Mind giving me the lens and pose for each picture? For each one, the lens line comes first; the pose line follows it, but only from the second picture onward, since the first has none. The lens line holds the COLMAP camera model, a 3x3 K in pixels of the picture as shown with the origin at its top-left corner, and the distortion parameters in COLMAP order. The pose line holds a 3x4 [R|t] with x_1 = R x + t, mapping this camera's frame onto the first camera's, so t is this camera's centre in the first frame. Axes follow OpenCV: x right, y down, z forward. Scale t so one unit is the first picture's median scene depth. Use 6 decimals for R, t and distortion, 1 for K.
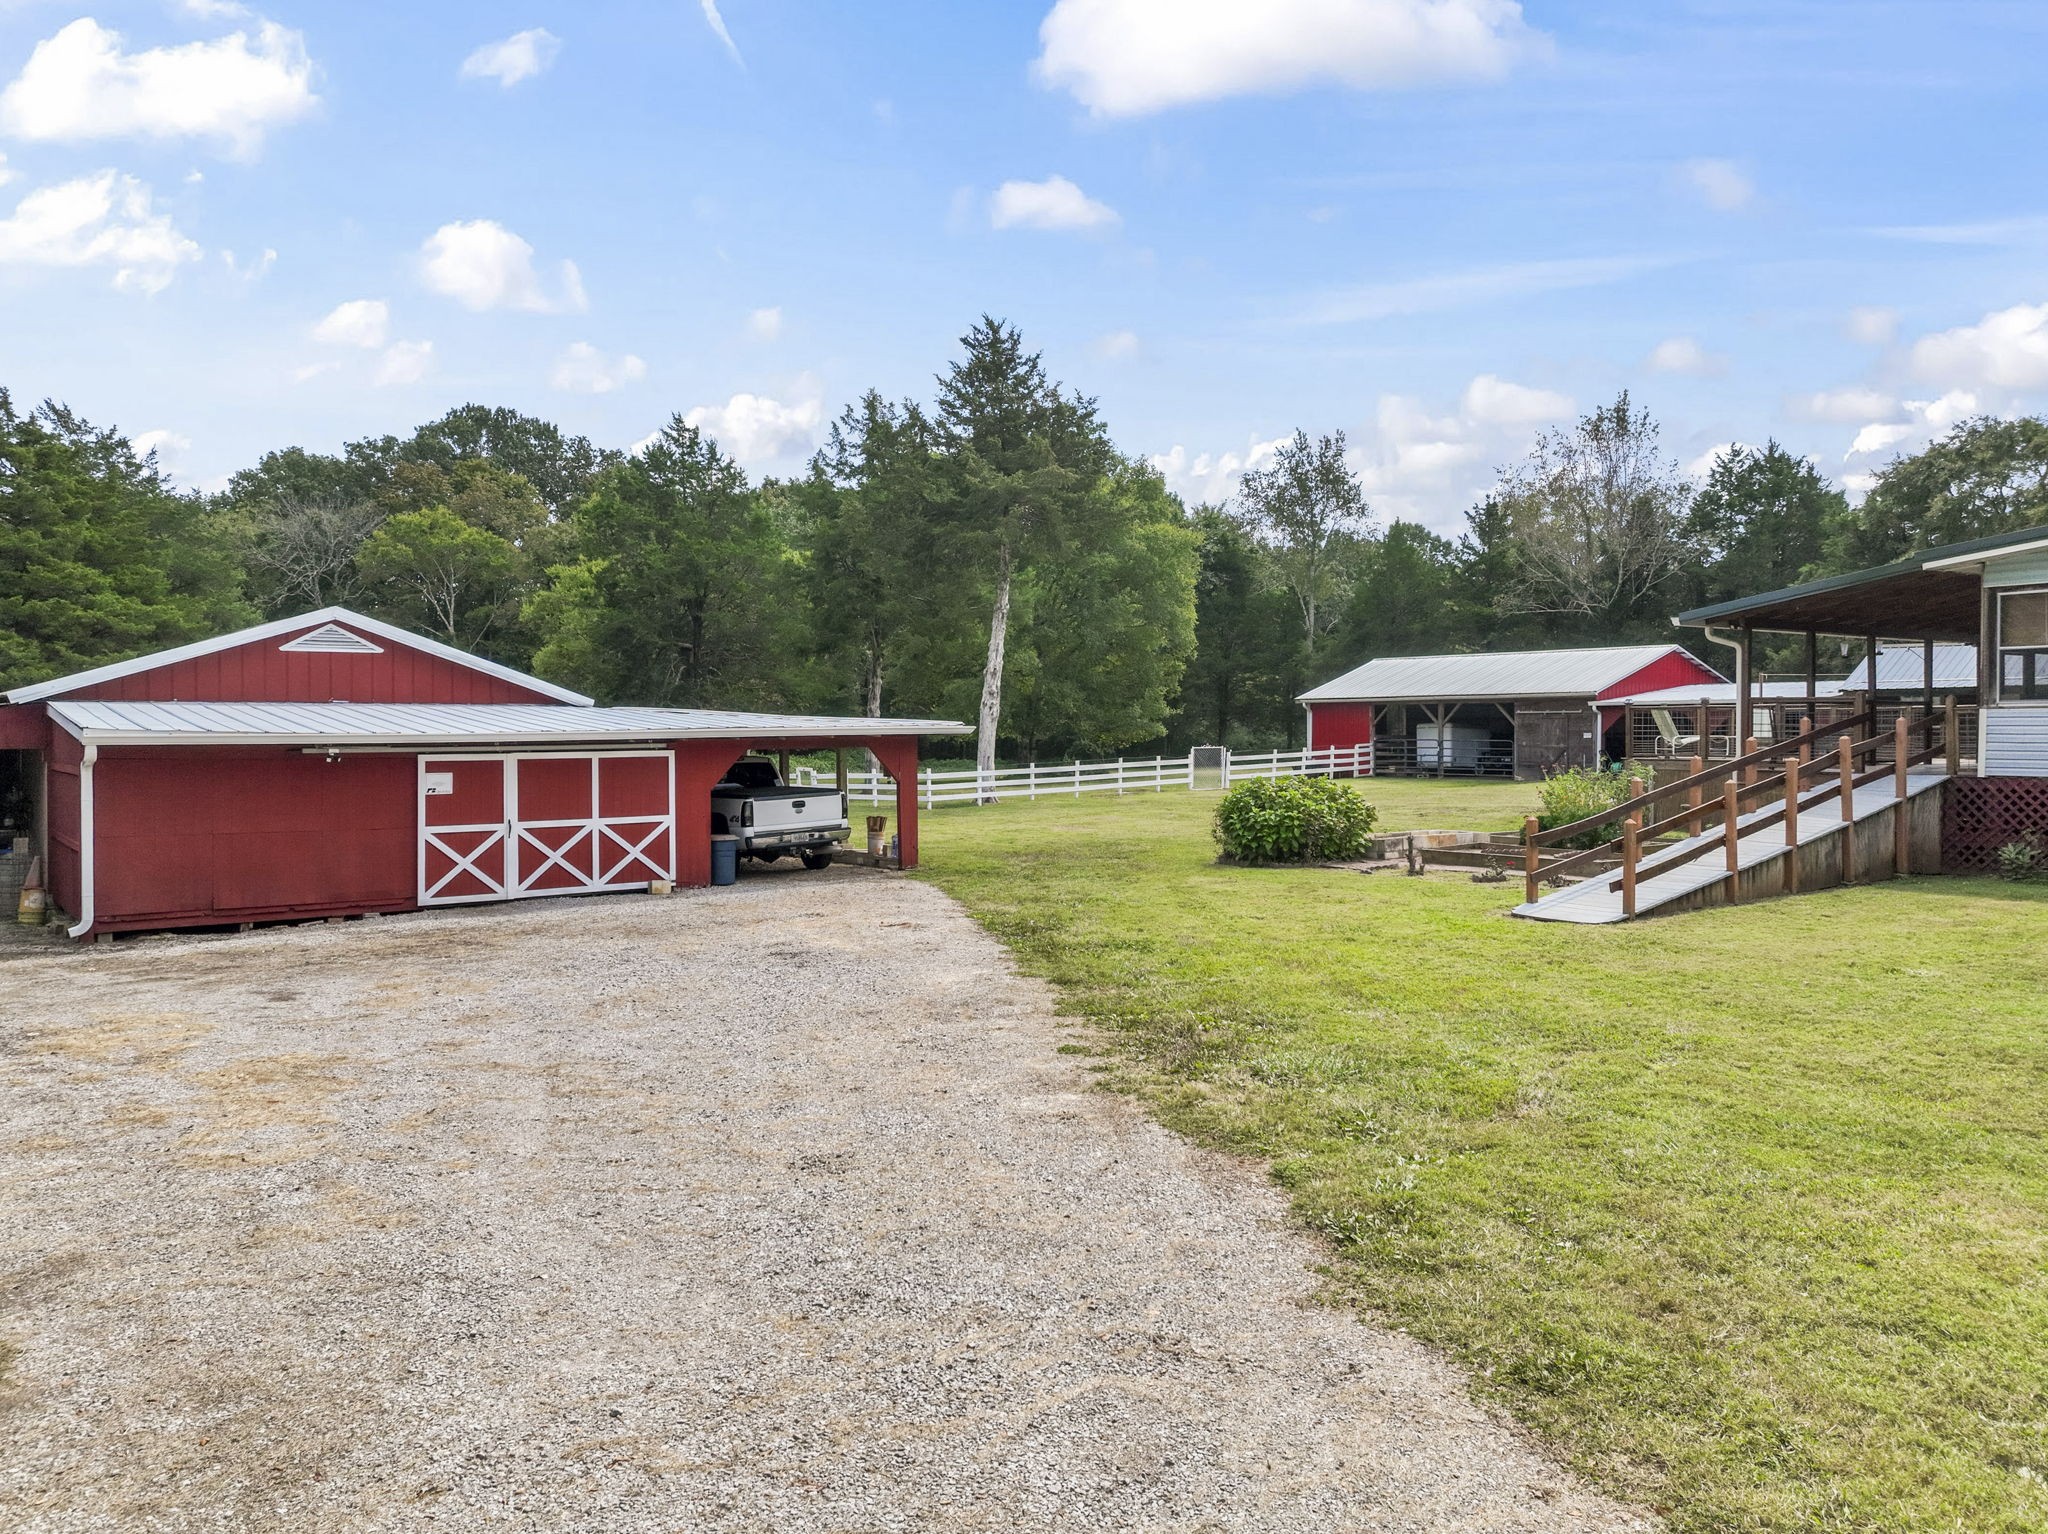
lens RADIAL K [[1513.6, 0, 1028.6], [0, 1513.6, 733.5], [0, 0, 1]] dist [-0.002094, 0.015296]
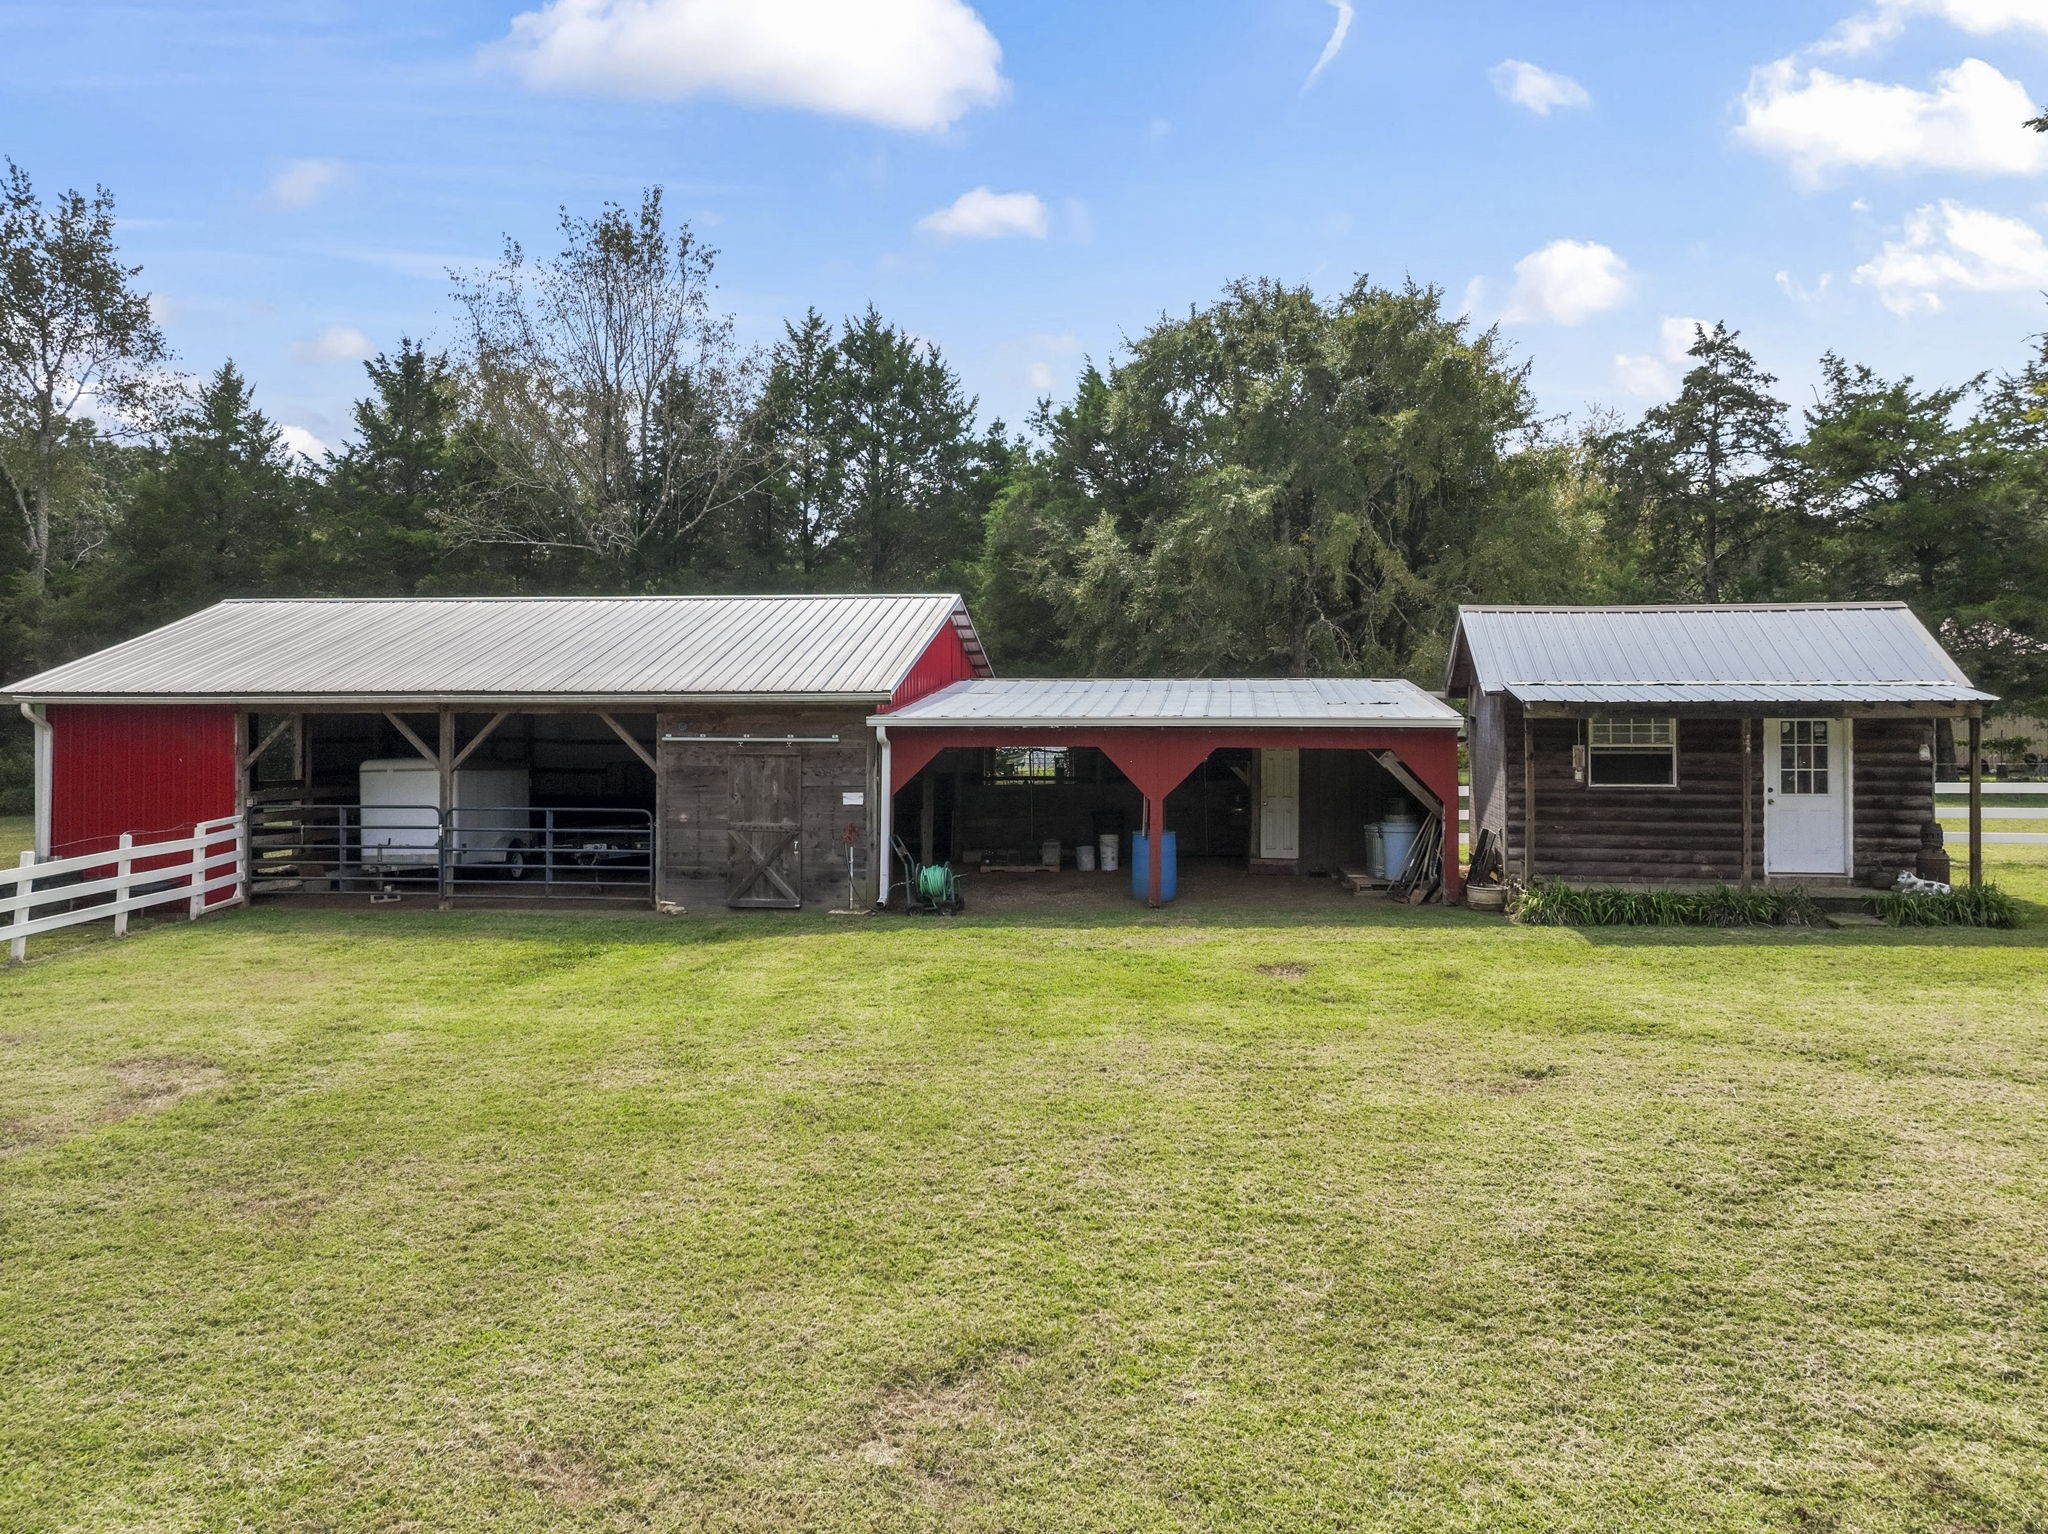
lens RADIAL K [[1513.6, 0, 1028.6], [0, 1513.6, 733.5], [0, 0, 1]] dist [-0.002094, 0.015296]
pose [[0.721919, 0.000415, 0.691977, 0.108986], [-0.003918, 0.999986, 0.003488, -0.015701], [-0.691966, -0.005229, 0.721911, 0.597571]]
